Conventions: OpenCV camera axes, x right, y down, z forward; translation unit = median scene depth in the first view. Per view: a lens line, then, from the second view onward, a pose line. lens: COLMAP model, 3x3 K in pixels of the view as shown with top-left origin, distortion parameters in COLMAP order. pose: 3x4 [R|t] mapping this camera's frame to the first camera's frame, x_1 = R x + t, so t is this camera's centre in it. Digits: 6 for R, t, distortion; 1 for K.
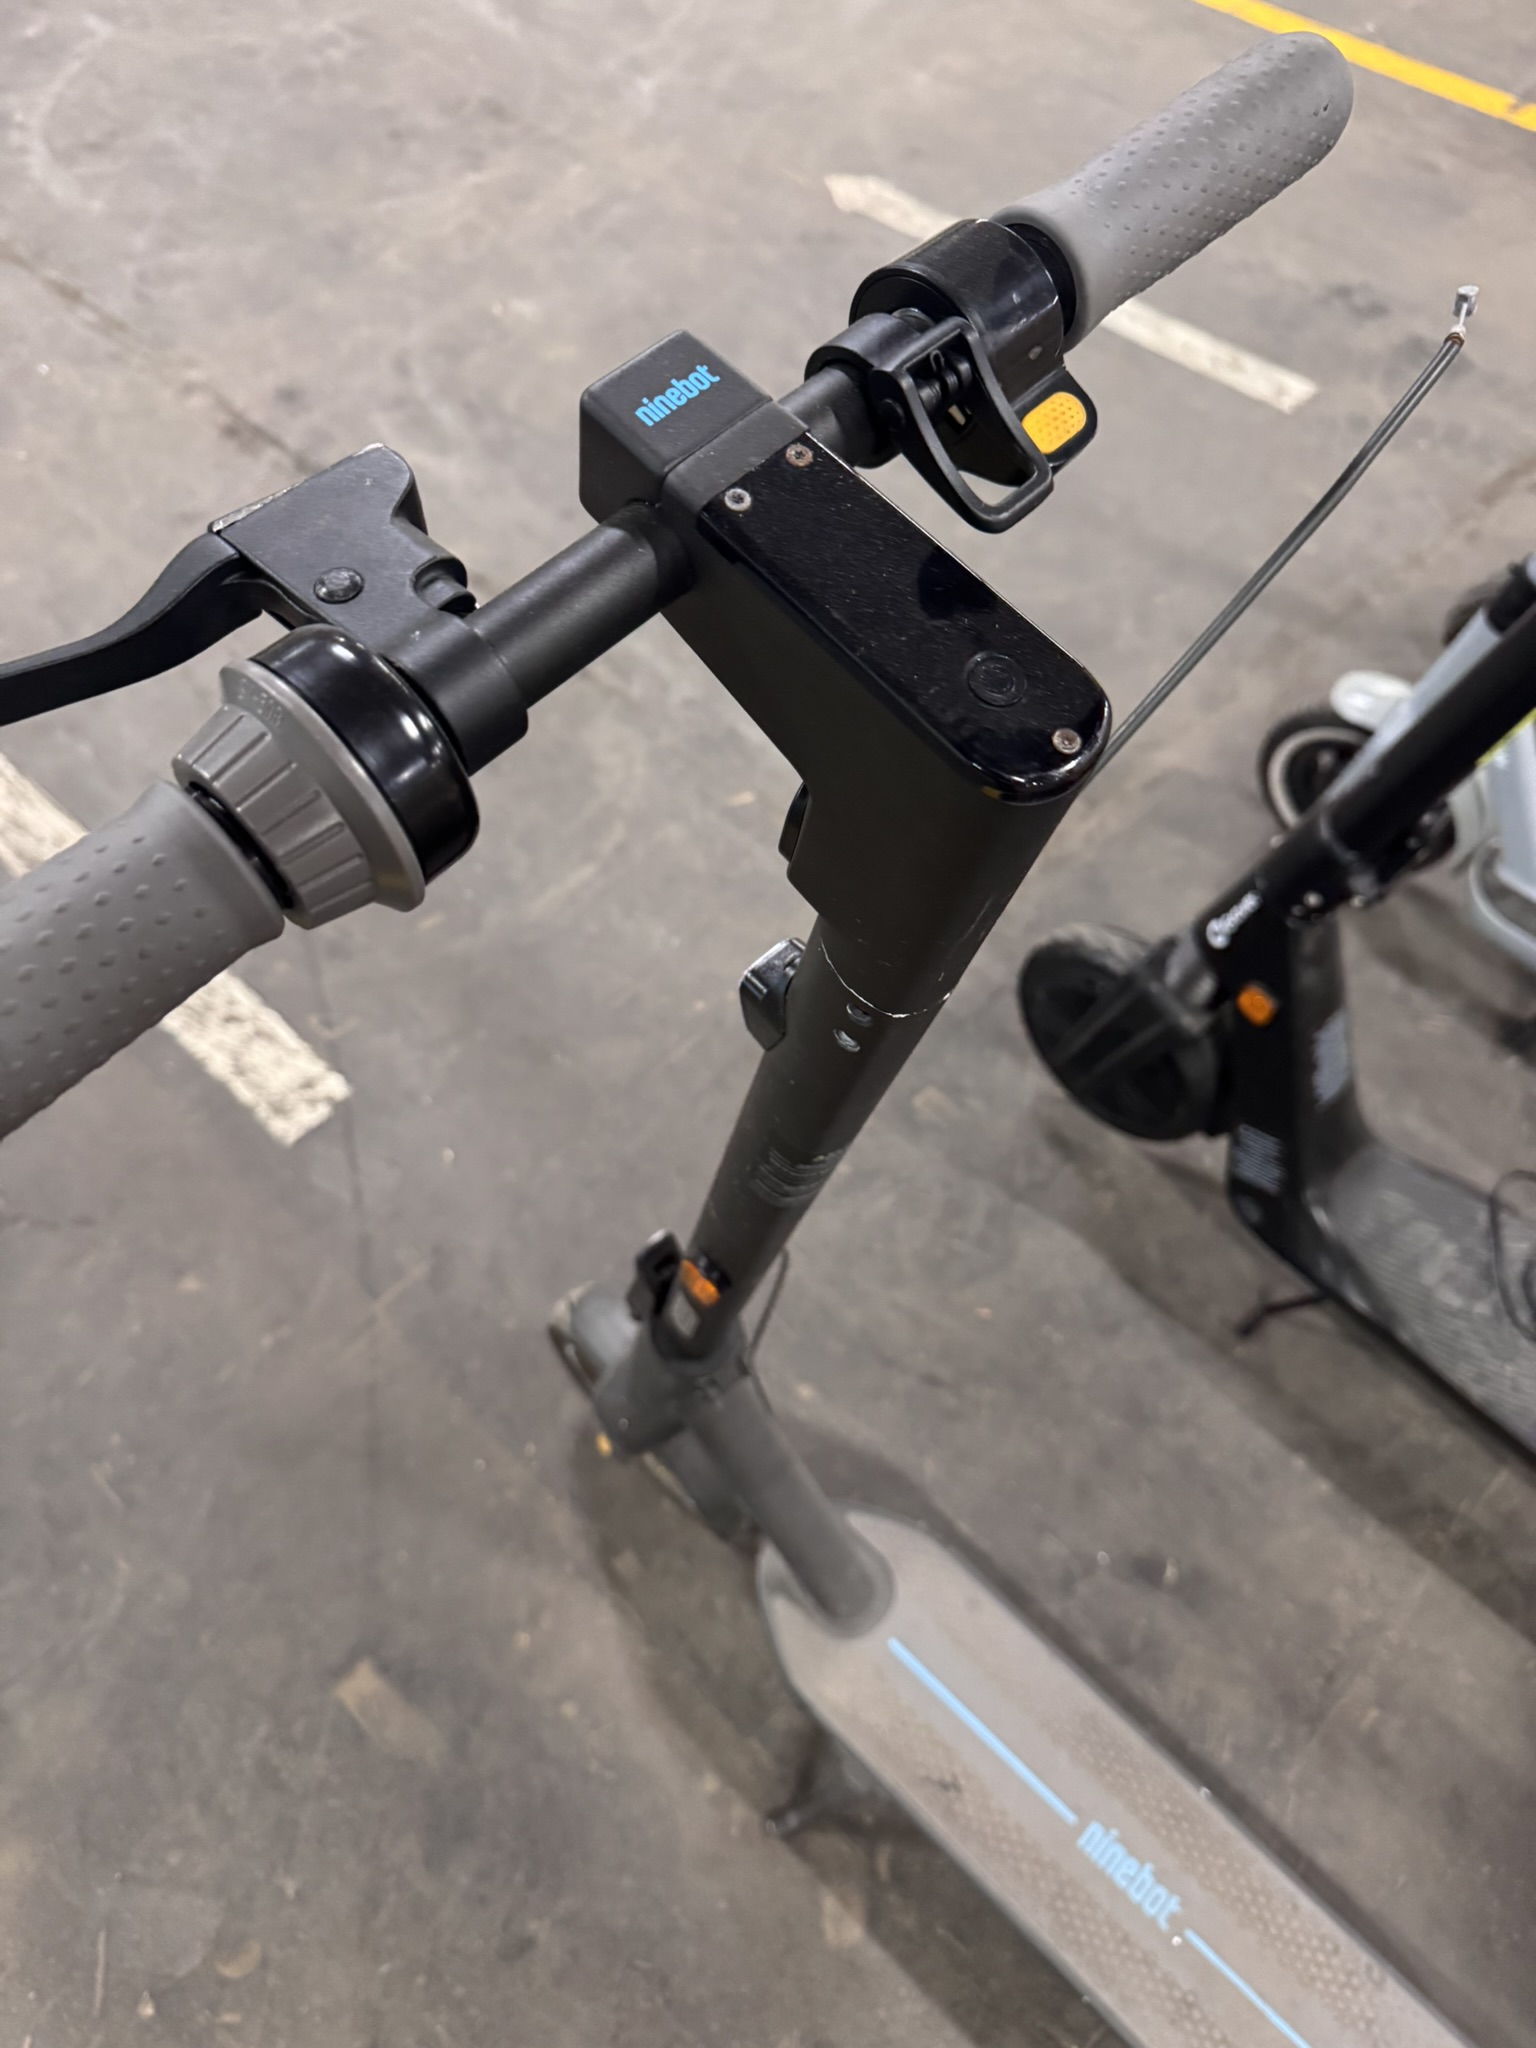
lens RADIAL K [[1457.6, 0, 754.1], [0, 1457.6, 1035.2], [0, 0, 1]] dist [0.022493, -0.028218]
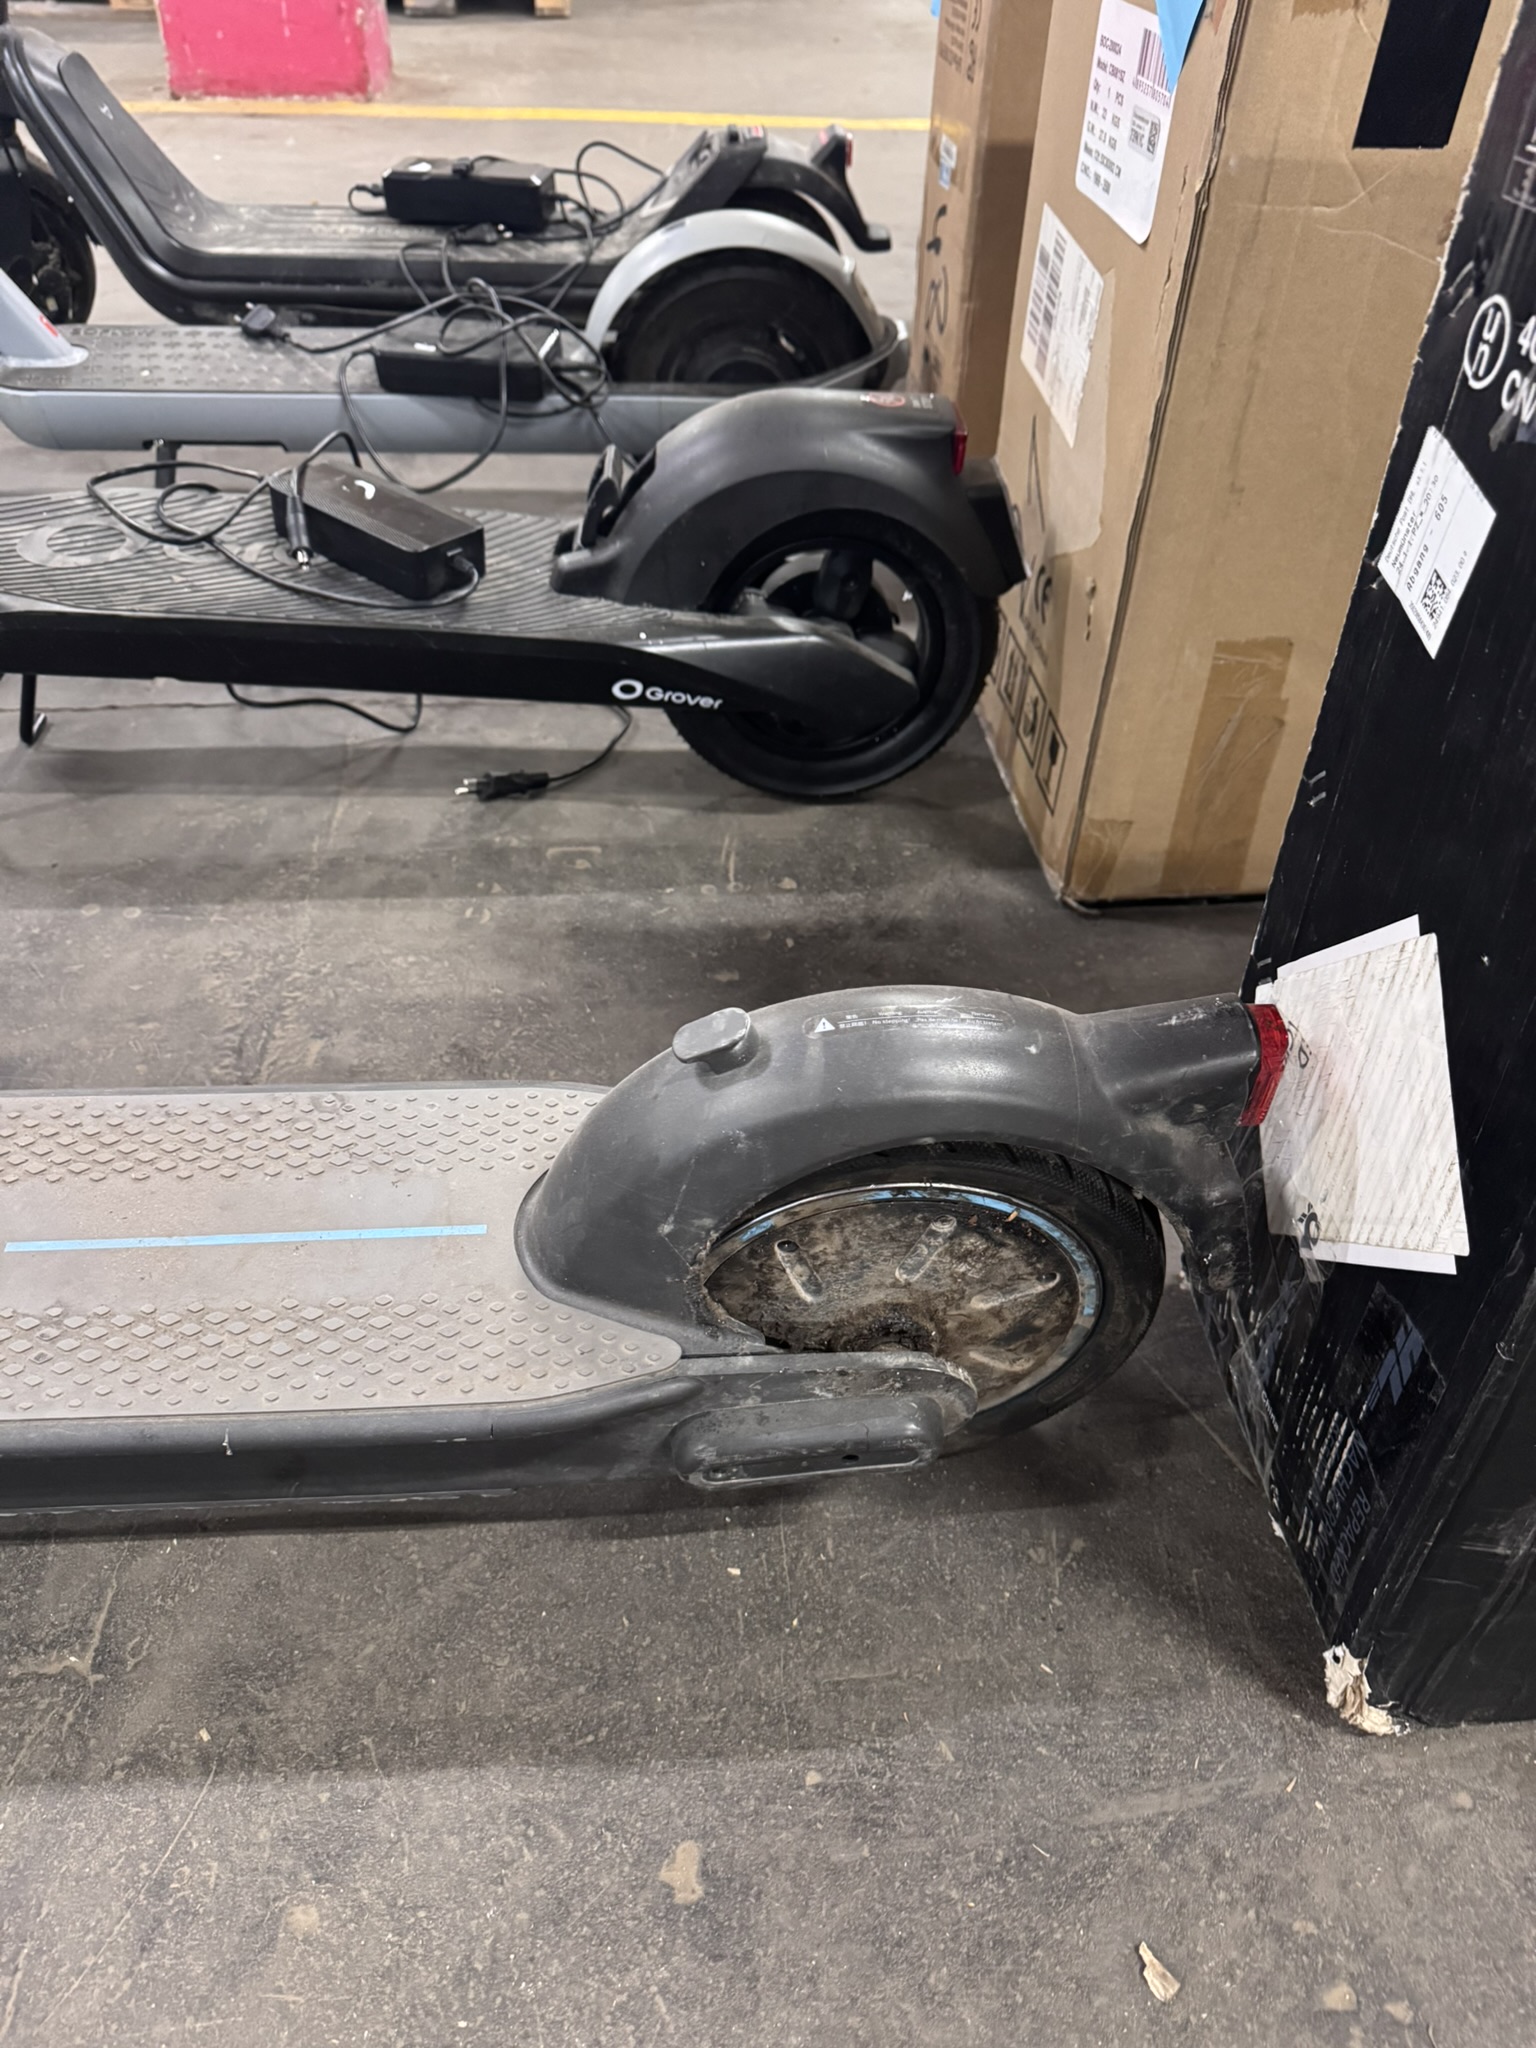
lens RADIAL K [[1457.6, 0, 764.8], [0, 1457.6, 1041.3], [0, 0, 1]] dist [0.022493, -0.028218]
pose [[0.661720, -0.501775, 0.557088, 0.154943], [0.609486, 0.792735, -0.009934, 0.515981], [-0.436639, 0.346111, 0.830394, 0.284889]]
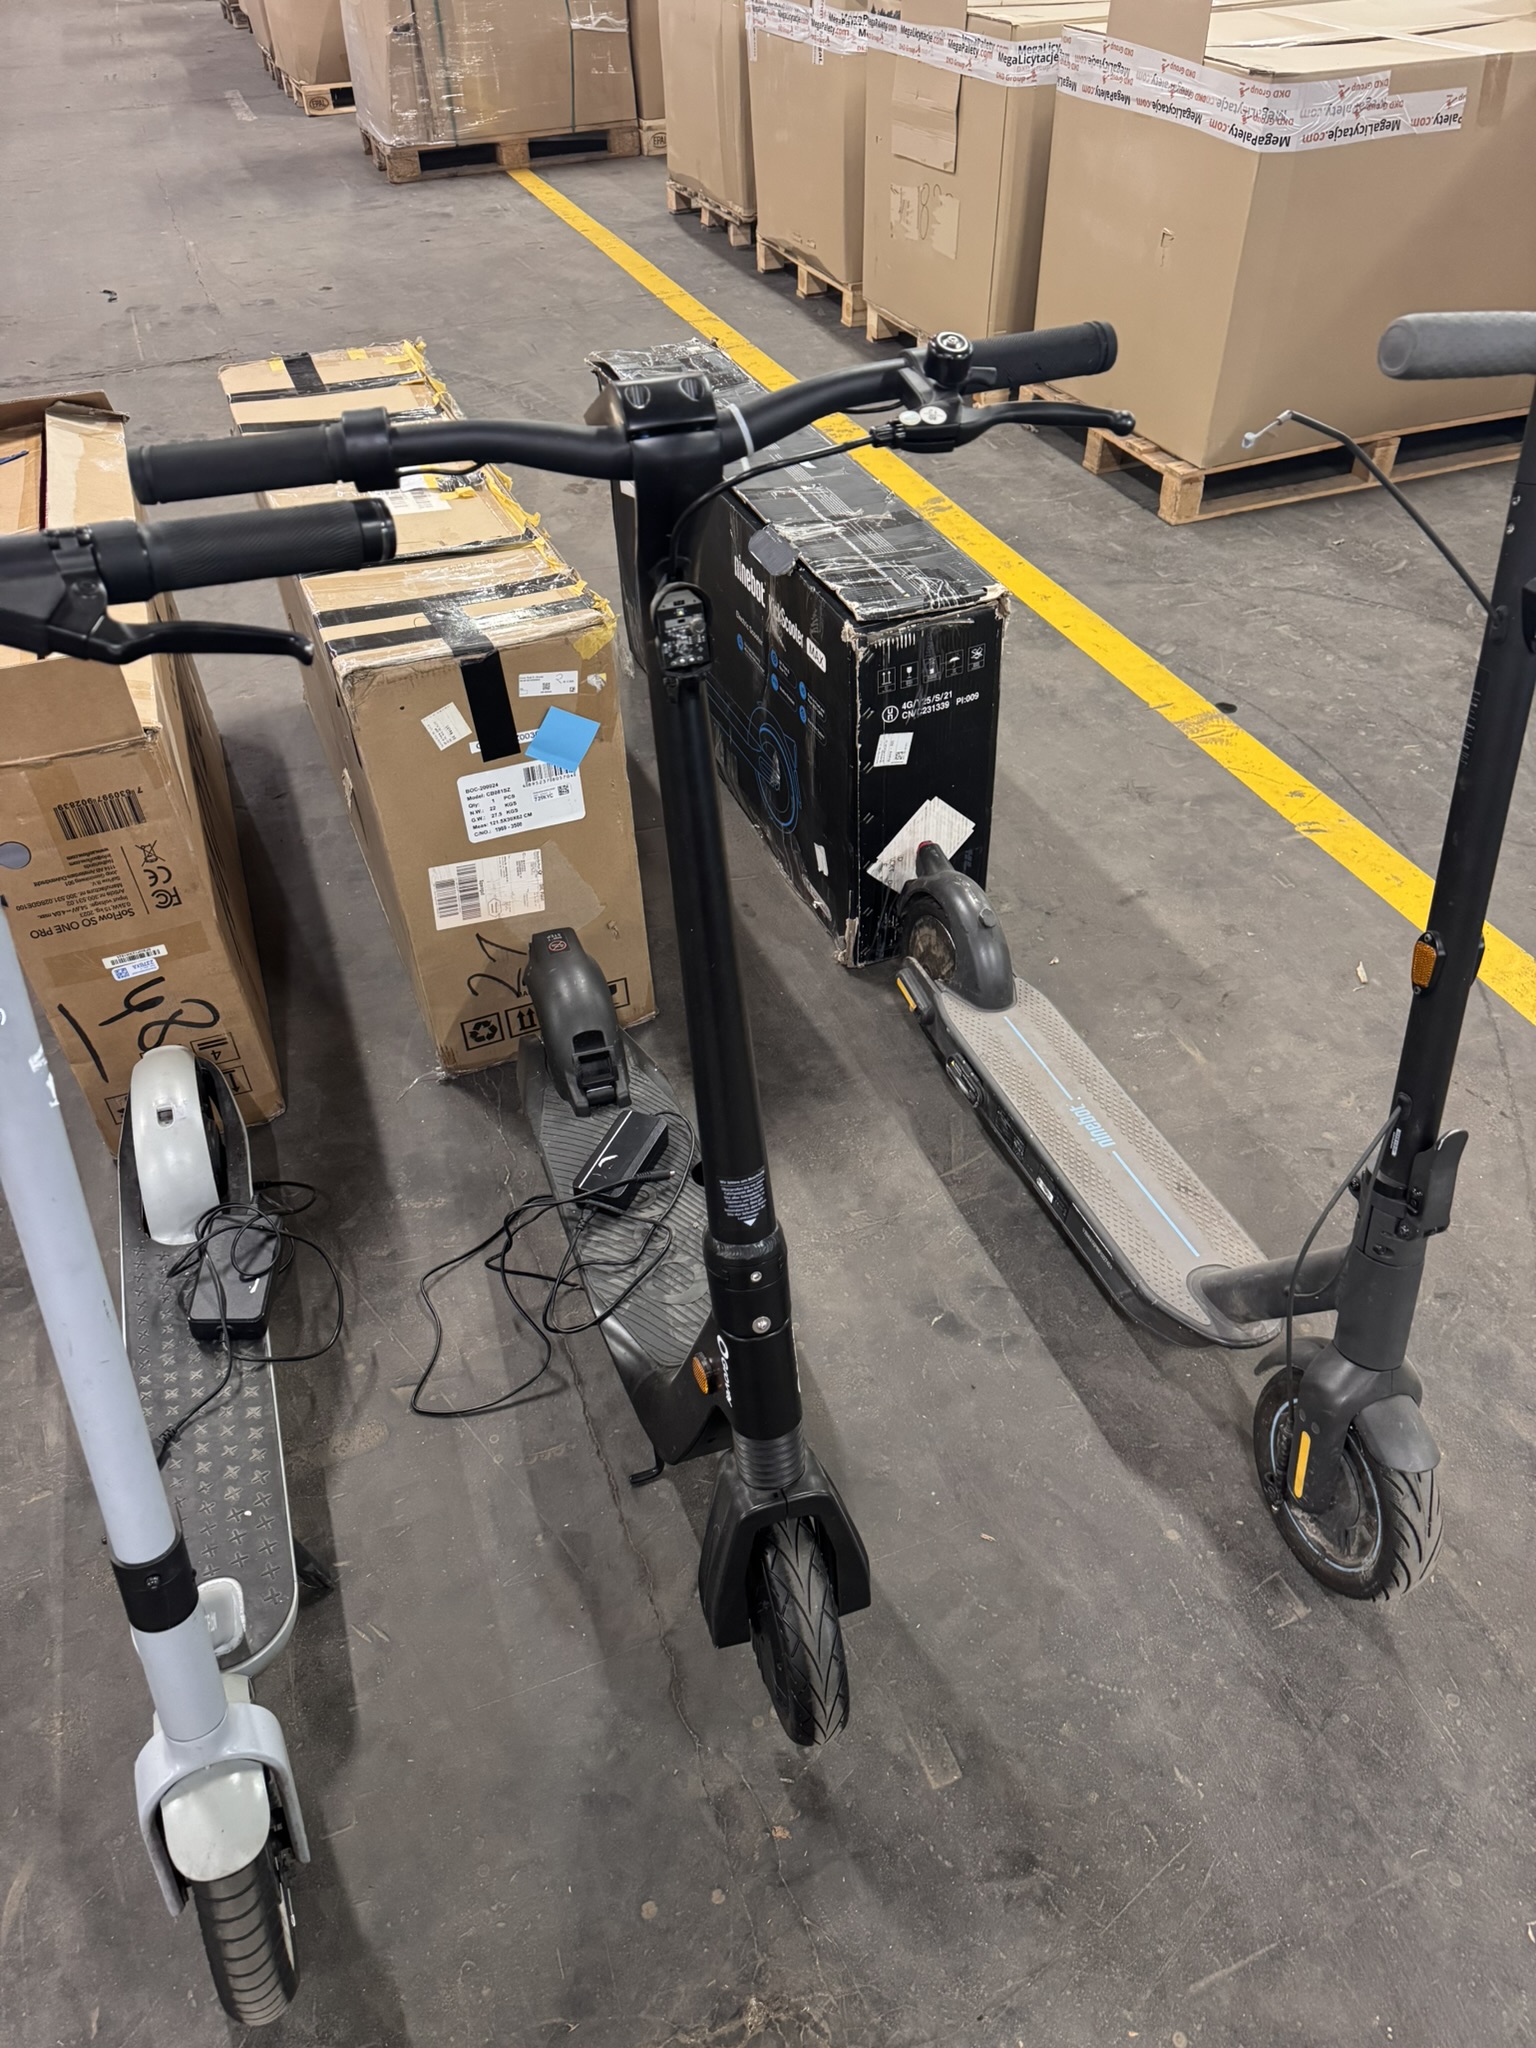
lens RADIAL K [[1457.6, 0, 760.2], [0, 1457.6, 1030.3], [0, 0, 1]] dist [0.022493, -0.028218]
pose [[-0.907480, -0.279761, 0.313392, 0.075567], [0.345840, -0.074010, 0.935370, -0.858712], [-0.238486, 0.957213, 0.163915, 0.503425]]
